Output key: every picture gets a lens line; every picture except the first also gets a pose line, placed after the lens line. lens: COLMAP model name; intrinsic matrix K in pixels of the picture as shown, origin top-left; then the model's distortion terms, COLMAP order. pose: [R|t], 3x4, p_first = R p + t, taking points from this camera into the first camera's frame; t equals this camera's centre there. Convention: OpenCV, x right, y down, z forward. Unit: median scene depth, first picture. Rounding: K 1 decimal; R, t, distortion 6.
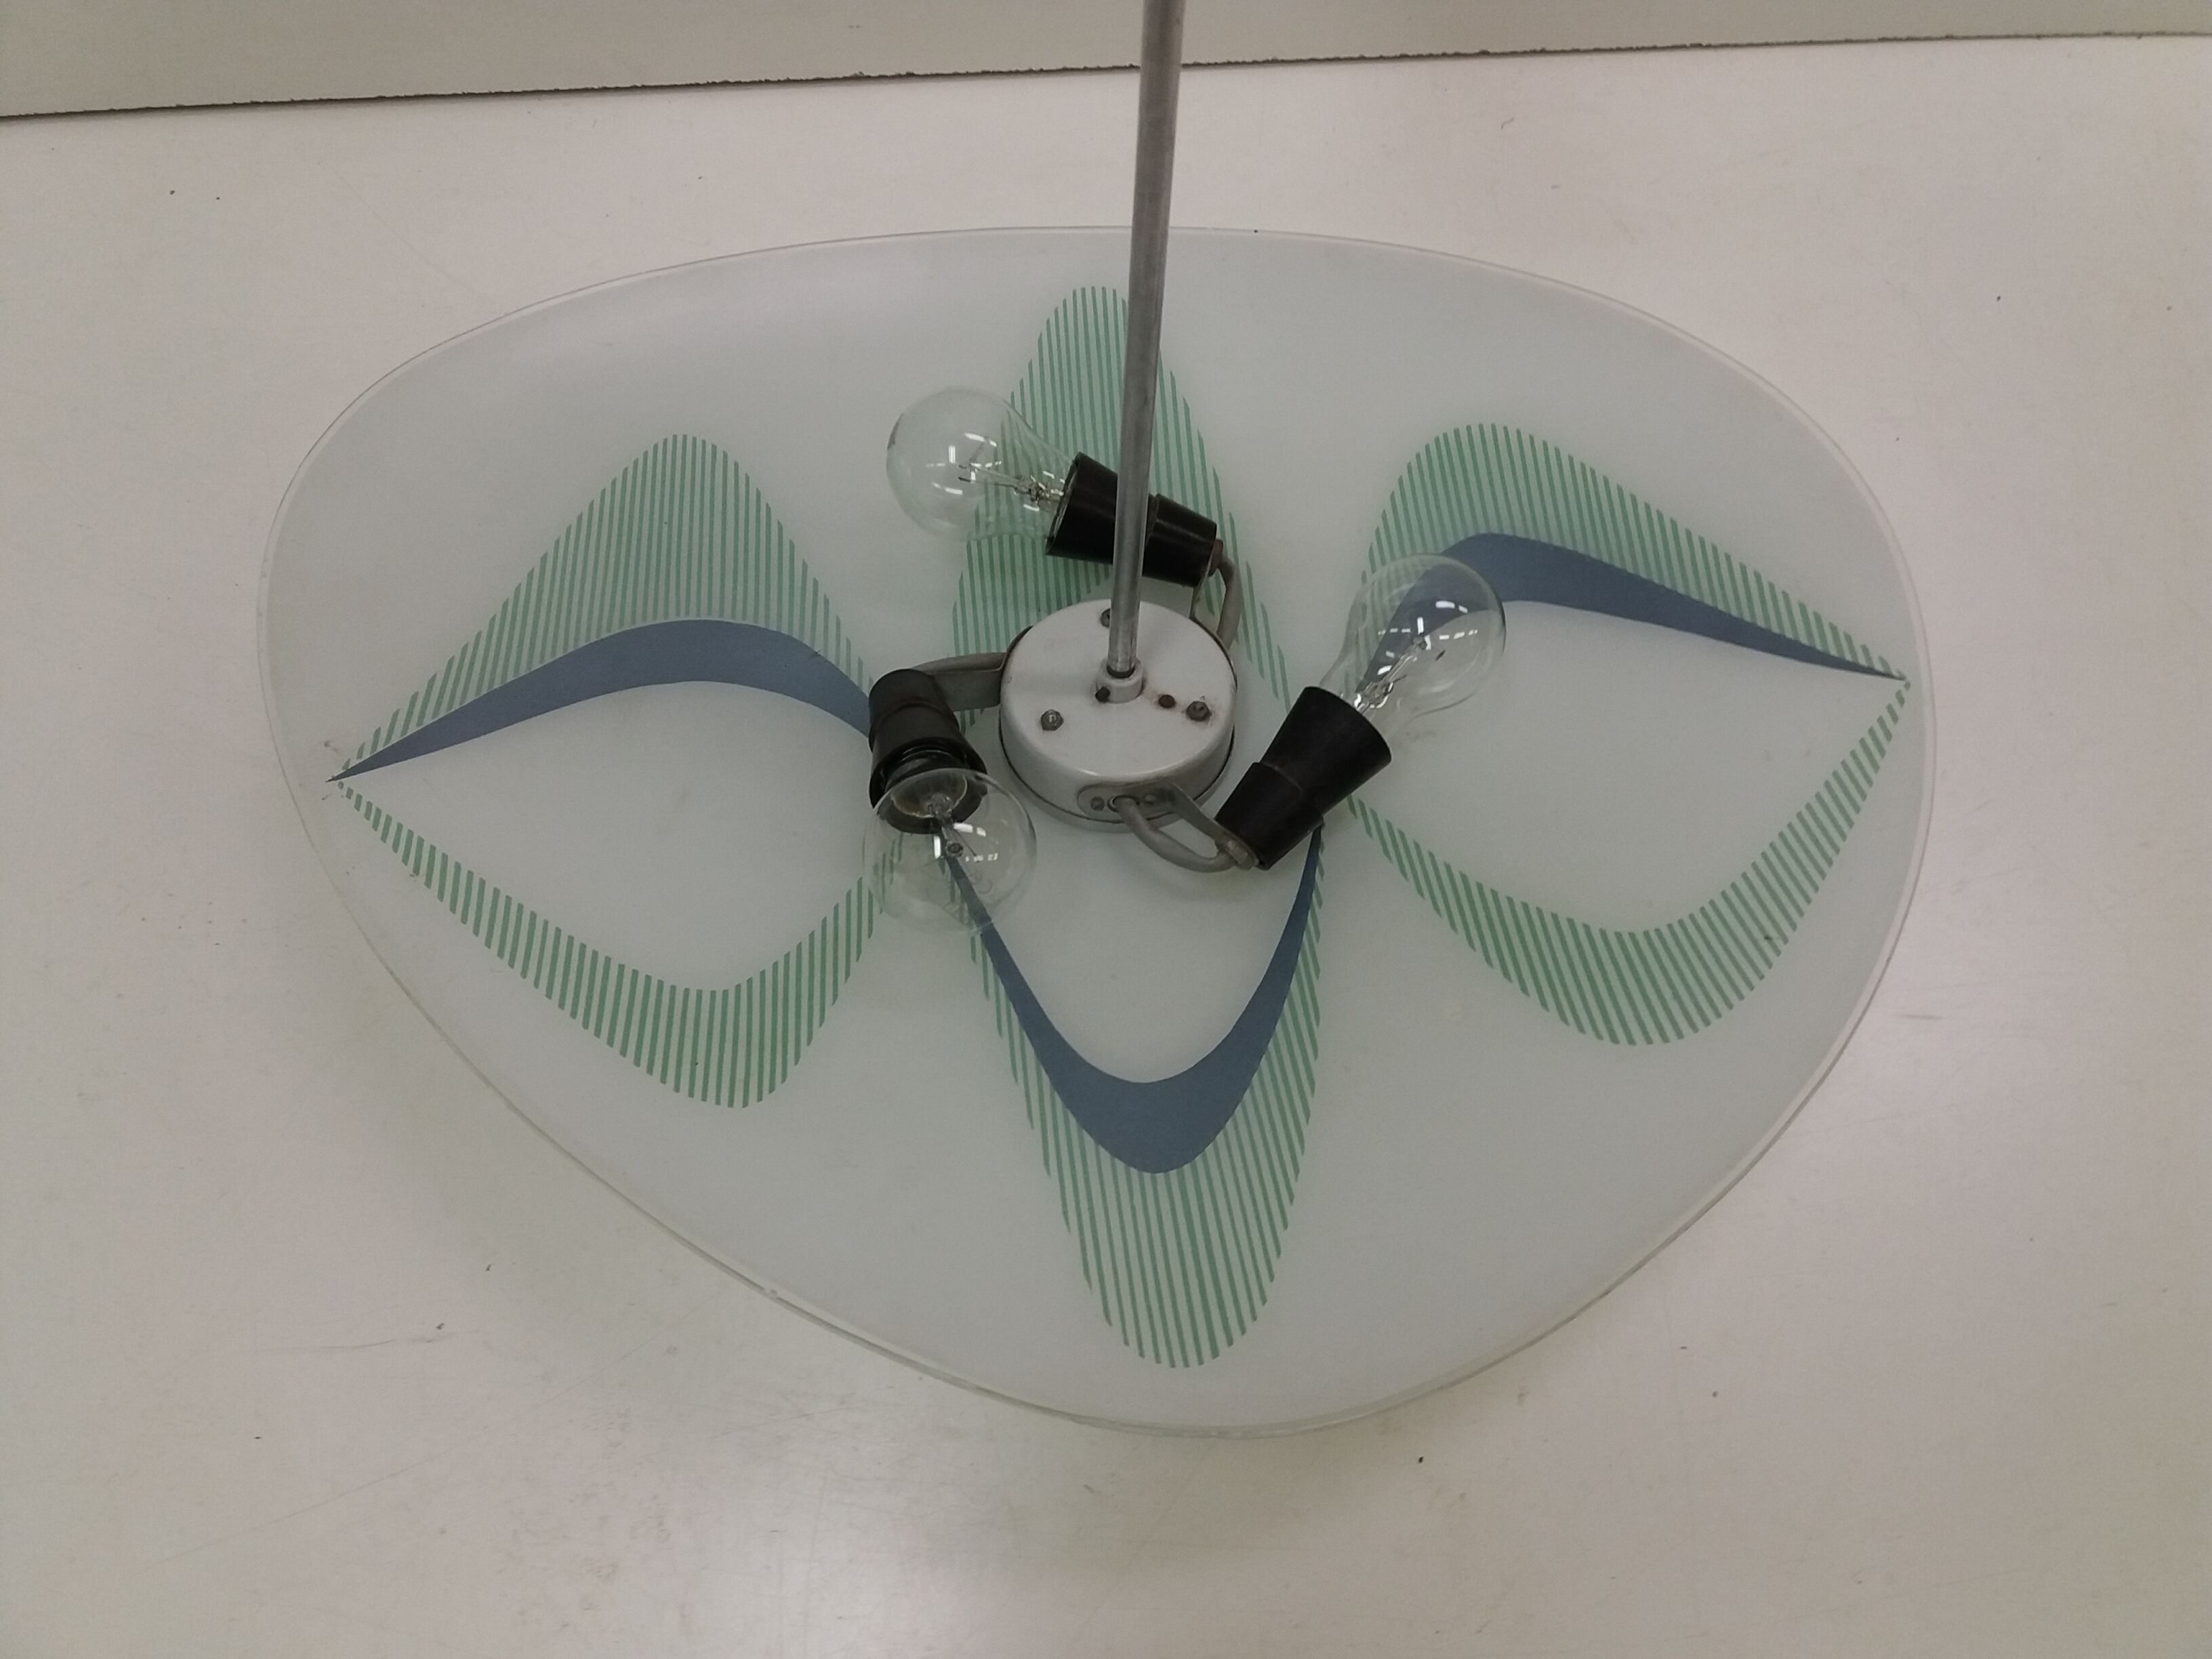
lens RADIAL K [[2175.7, 0, 1106.0], [0, 2175.7, 829.5], [0, 0, 1]] dist [0.169859, -1.062216]
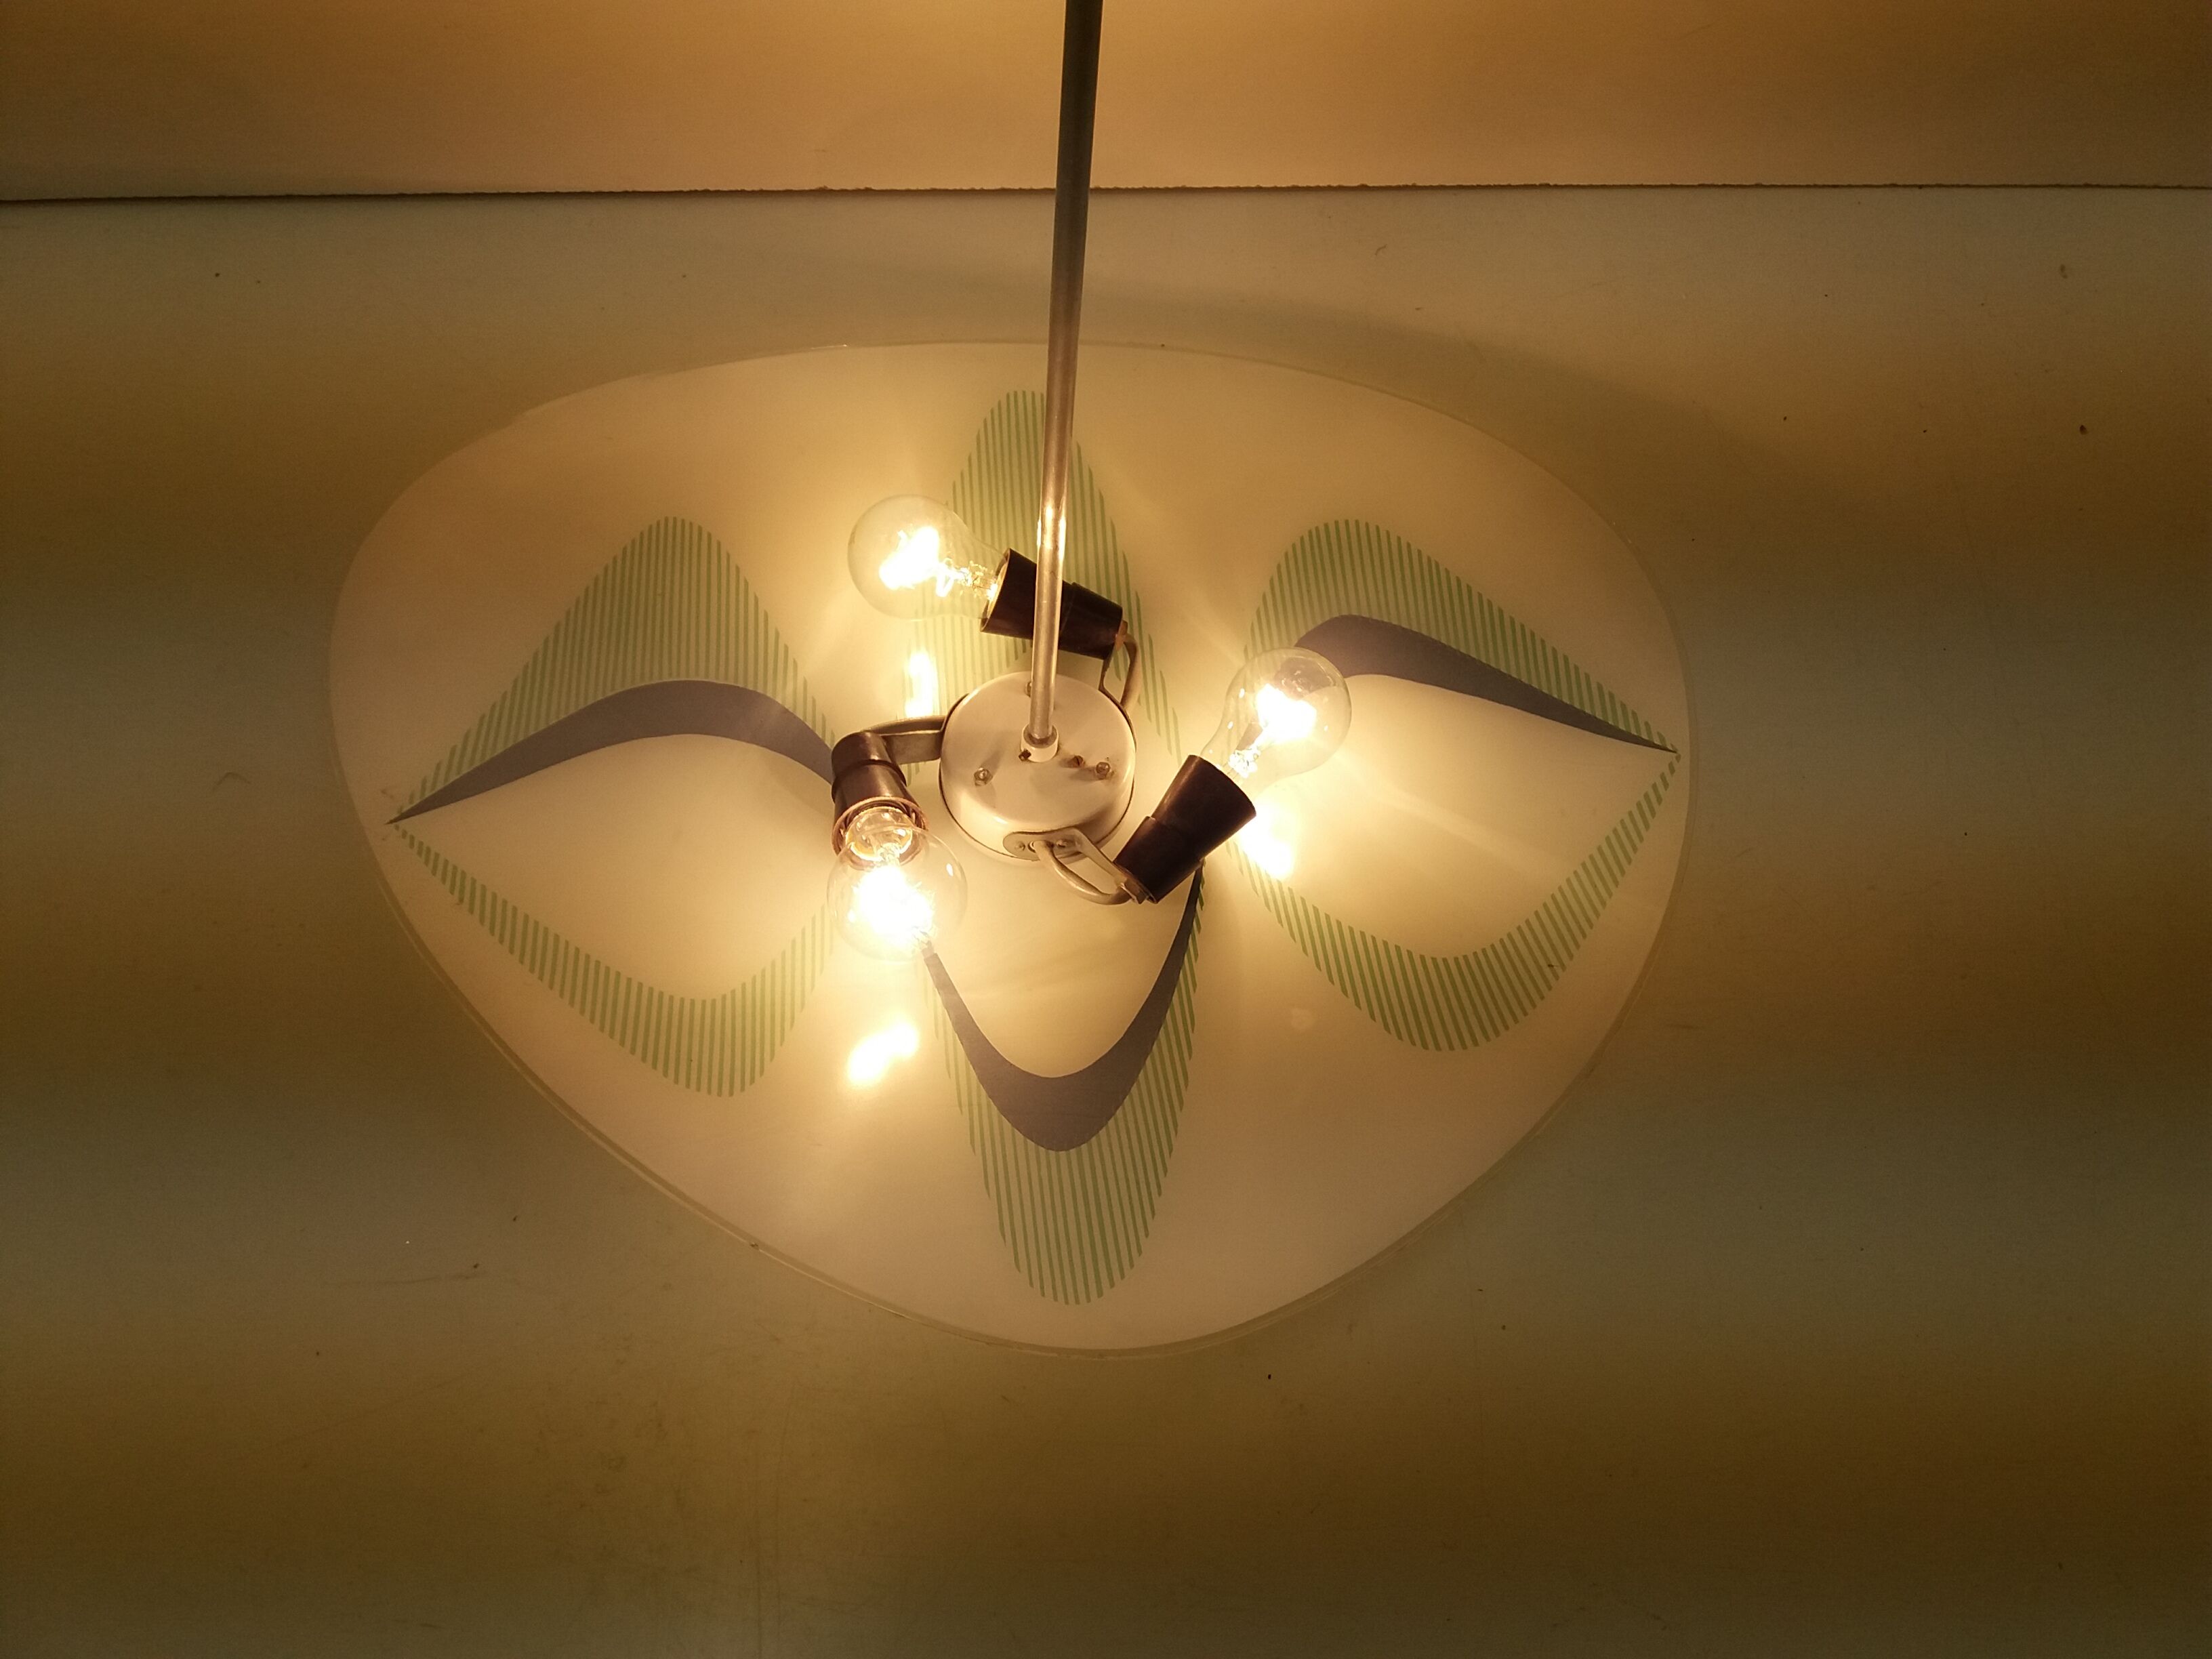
lens RADIAL K [[2339.0, 0, 1162.4], [0, 2339.0, 823.7], [0, 0, 1]] dist [0.193070, -1.443417]
pose [[0.999034, 0.012408, 0.042146, 0.020800], [-0.014447, 0.998722, 0.048437, -0.089438], [-0.041491, -0.048999, 0.997937, -0.316482]]
